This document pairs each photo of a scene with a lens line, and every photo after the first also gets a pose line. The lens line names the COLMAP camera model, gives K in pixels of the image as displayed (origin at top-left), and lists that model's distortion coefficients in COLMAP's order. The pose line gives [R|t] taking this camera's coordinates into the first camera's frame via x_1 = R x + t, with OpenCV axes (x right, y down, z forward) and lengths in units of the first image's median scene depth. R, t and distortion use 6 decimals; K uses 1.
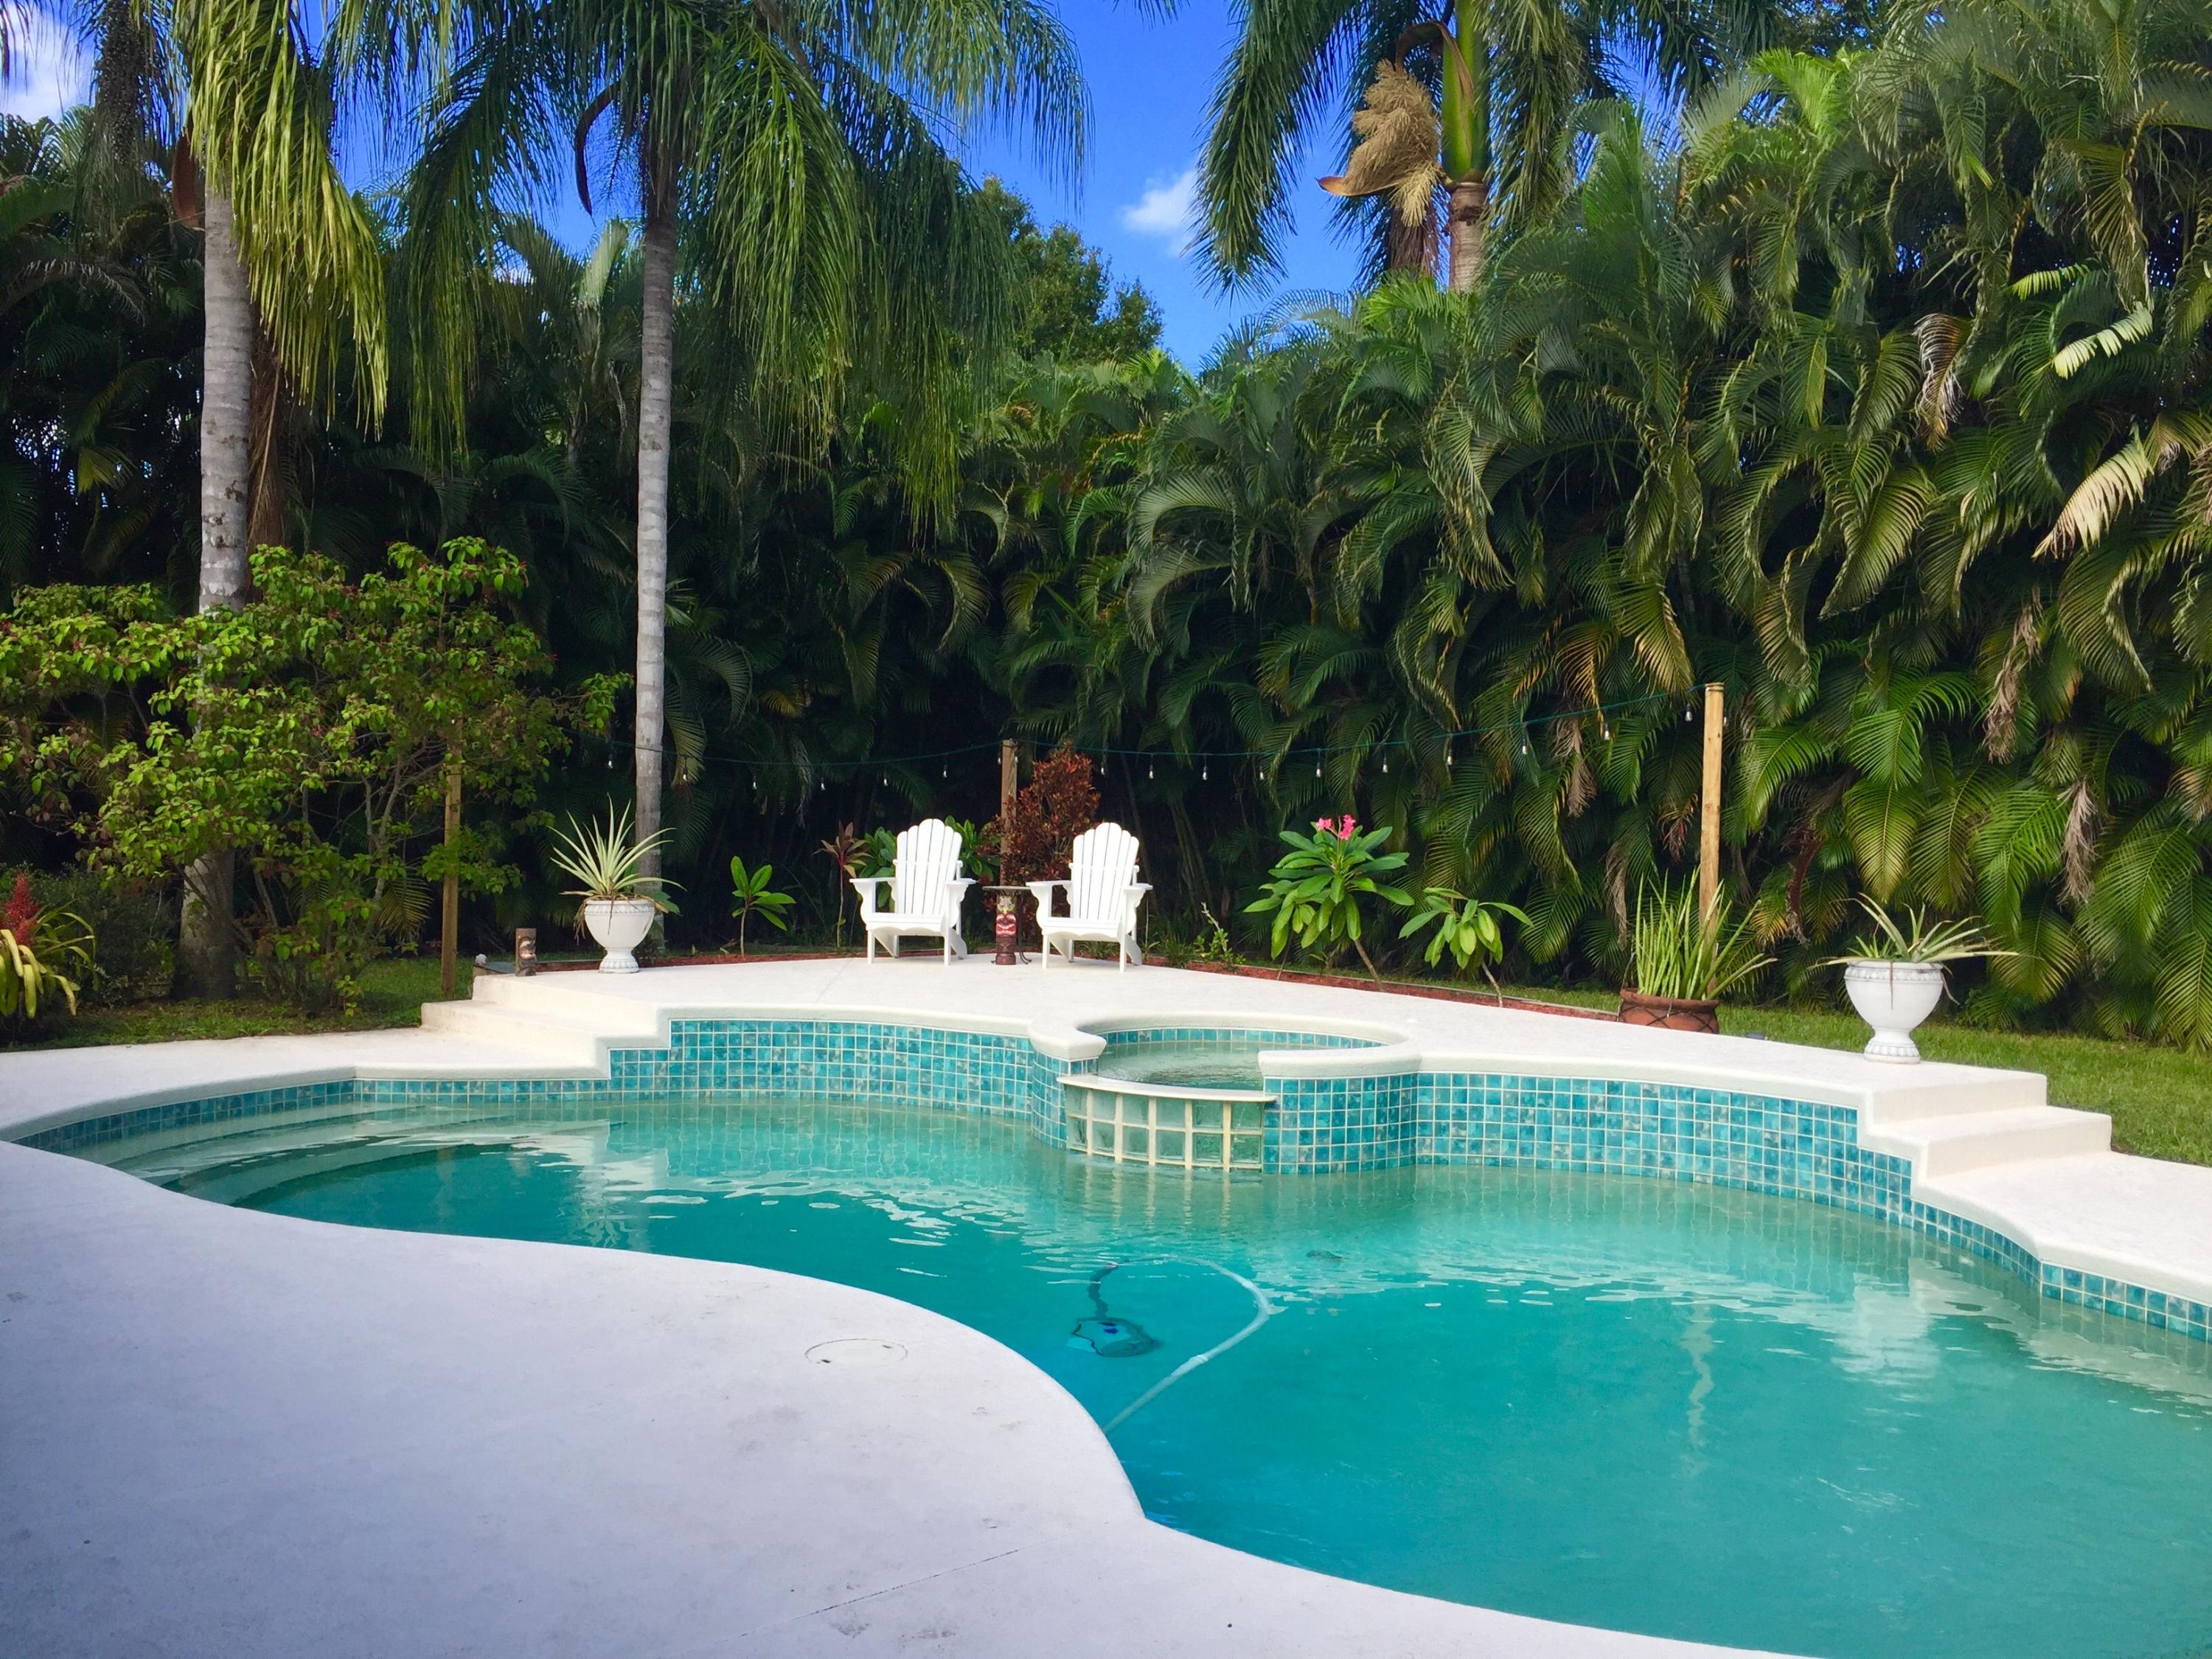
lens RADIAL K [[1905.4, 0, 1109.3], [0, 1905.4, 828.1], [0, 0, 1]] dist [0.081402, -0.125184]
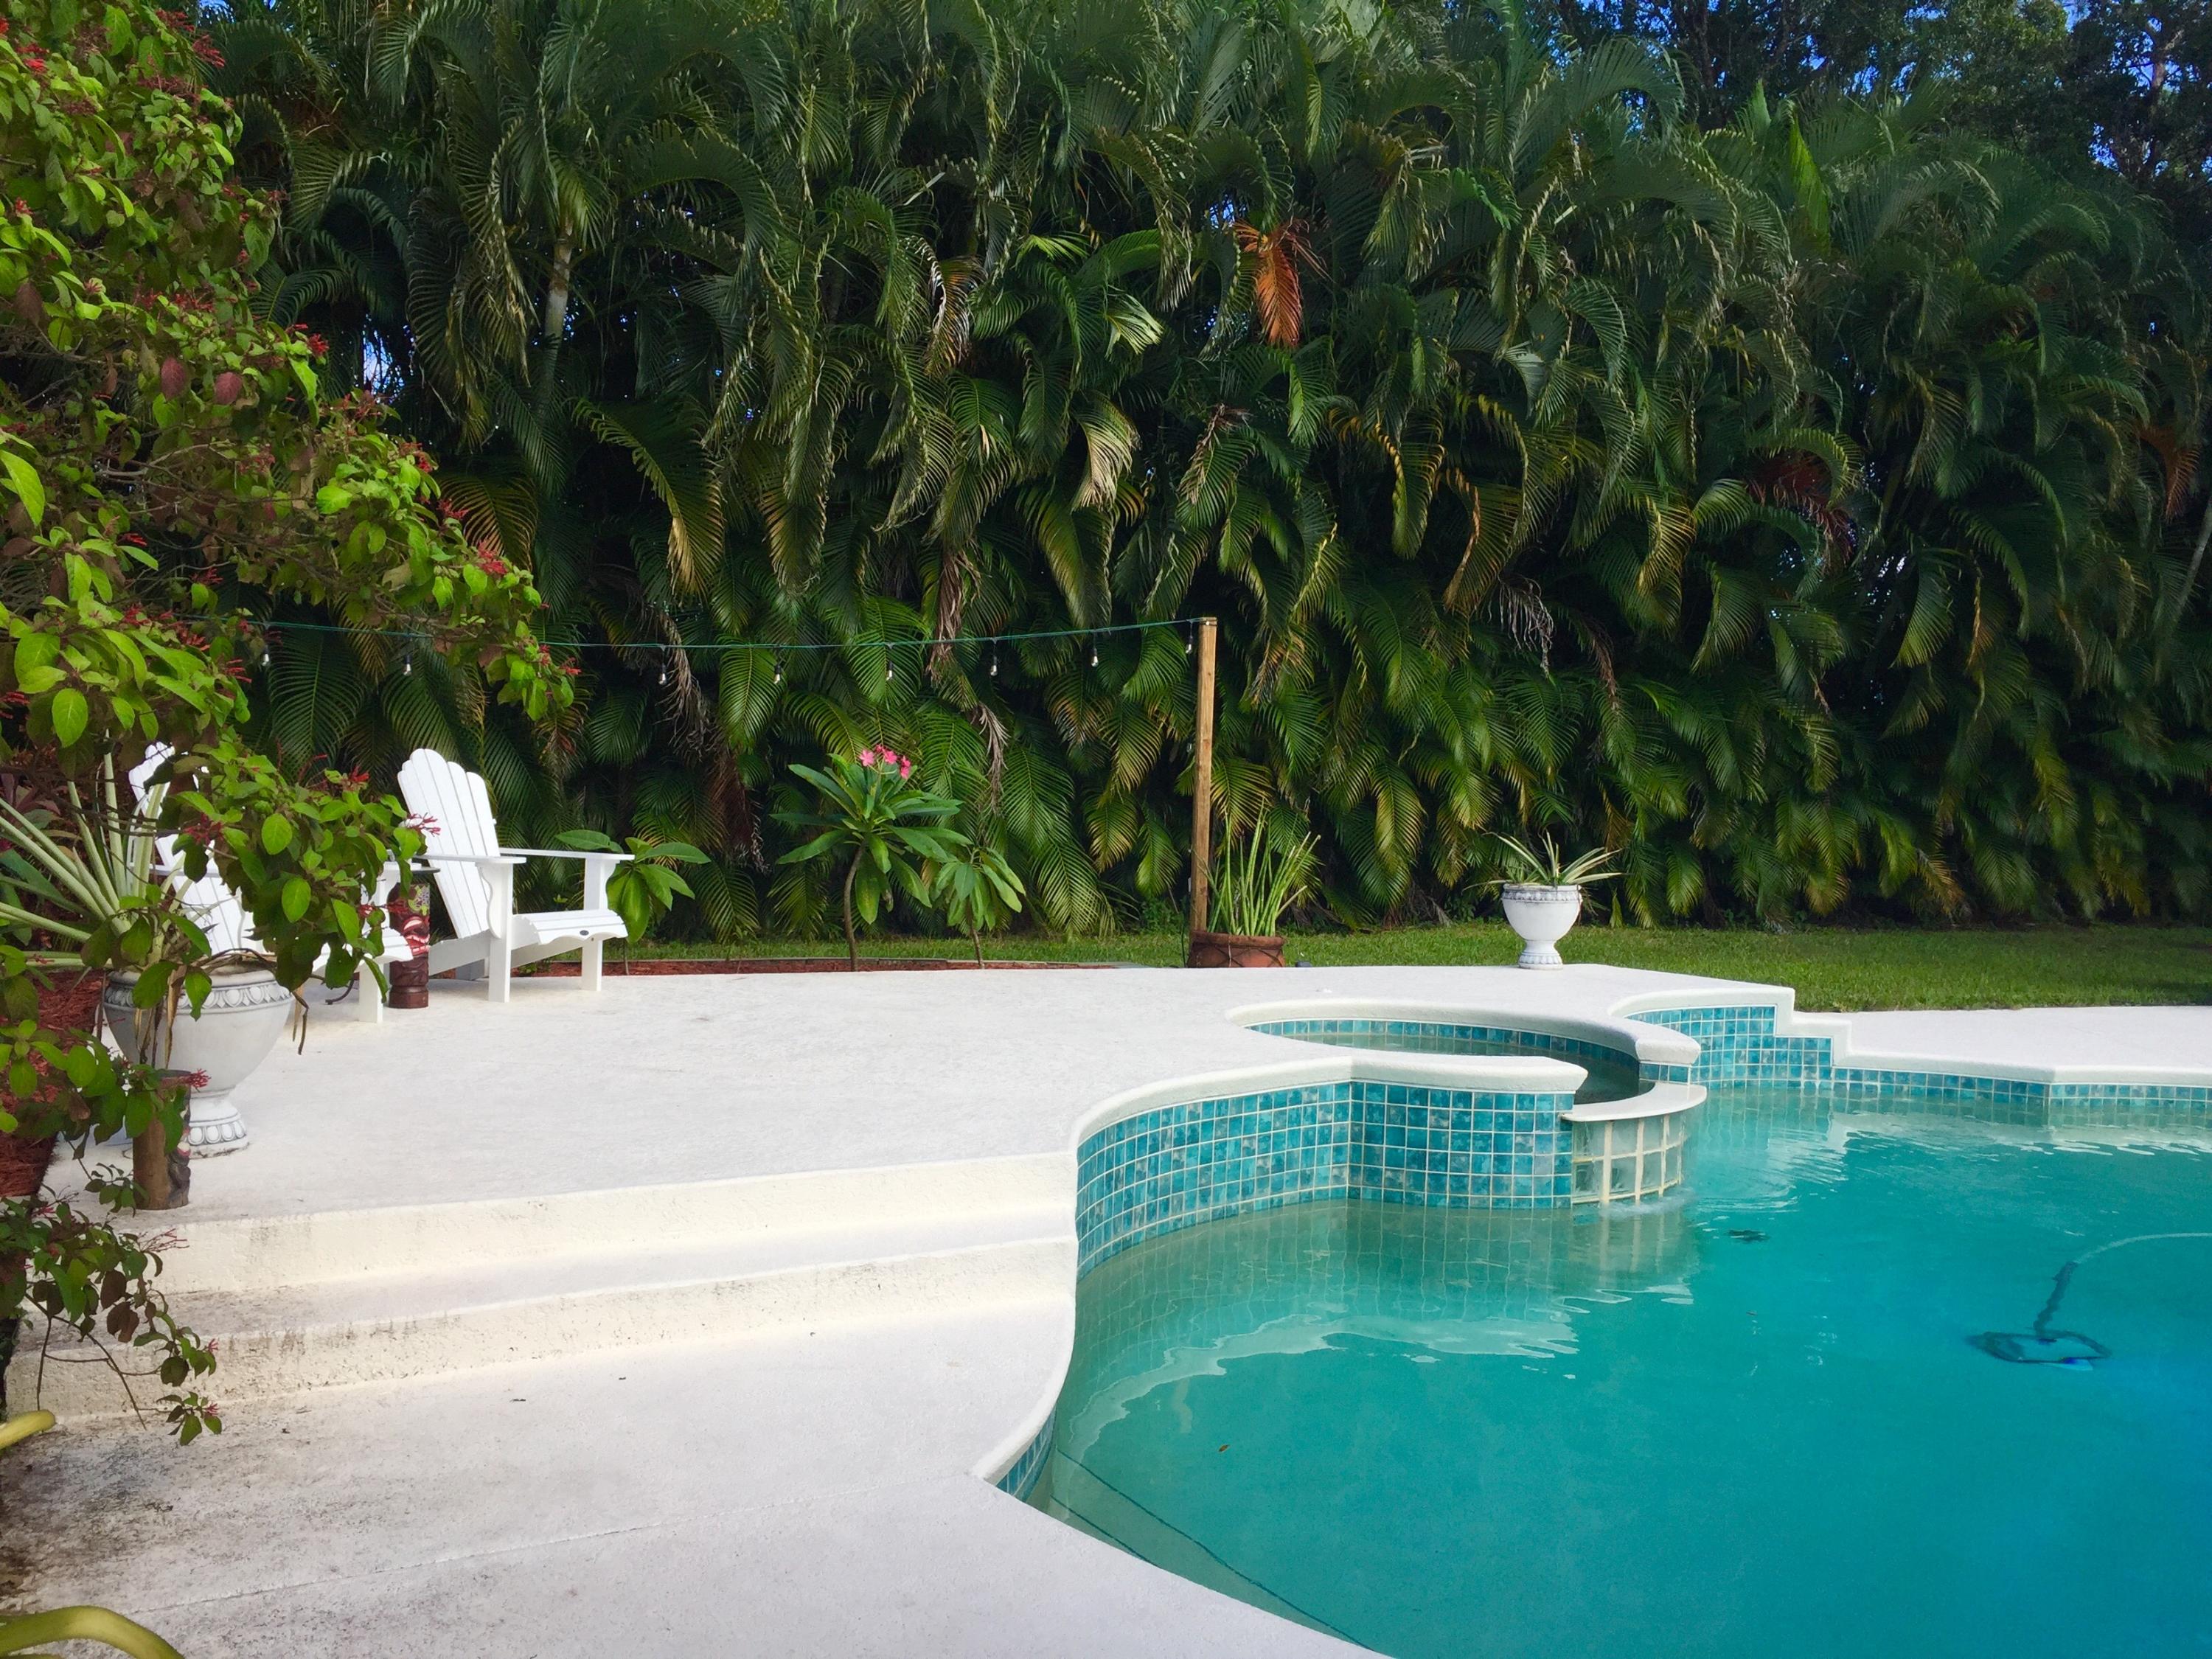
lens RADIAL K [[1905.4, 0, 1108.6], [0, 1905.4, 837.9], [0, 0, 1]] dist [0.081402, -0.125184]
pose [[0.254891, -0.050180, 0.965667, -0.739748], [-0.019975, 0.998166, 0.057141, -0.019625], [-0.966763, -0.033854, 0.253421, 0.898087]]
